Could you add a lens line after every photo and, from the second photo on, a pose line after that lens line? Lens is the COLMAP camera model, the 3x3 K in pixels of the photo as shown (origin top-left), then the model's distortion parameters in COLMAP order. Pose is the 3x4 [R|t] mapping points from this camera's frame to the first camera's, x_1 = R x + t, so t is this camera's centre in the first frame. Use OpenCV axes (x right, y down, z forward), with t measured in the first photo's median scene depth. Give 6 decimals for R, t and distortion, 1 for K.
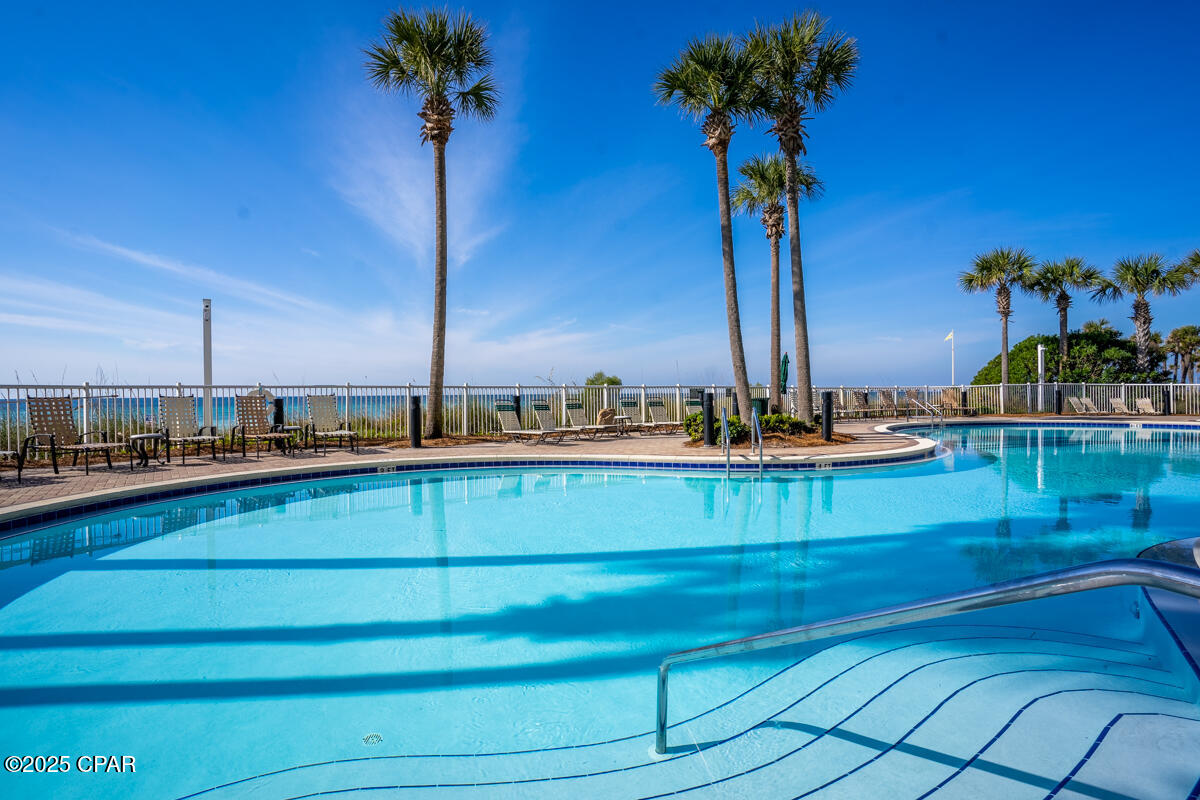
lens RADIAL K [[585.6, 0, 600.1], [0, 585.6, 398.3], [0, 0, 1]] dist [-0.002476, 0.000395]
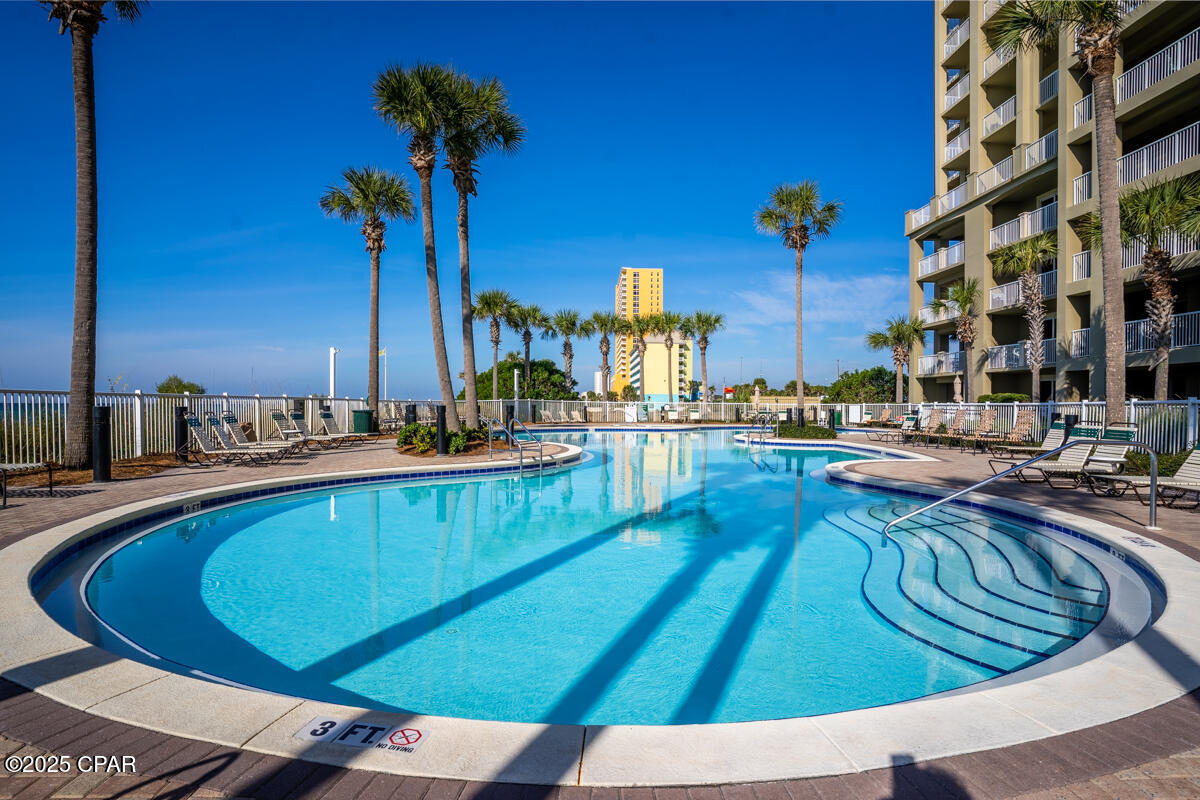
lens RADIAL K [[585.6, 0, 601.4], [0, 585.6, 409.7], [0, 0, 1]] dist [-0.002476, 0.000395]
pose [[0.644691, 0.001647, 0.764441, -0.120334], [-0.000470, 0.999998, -0.001757, 0.000302], [-0.764443, 0.000773, 0.644691, 0.025248]]
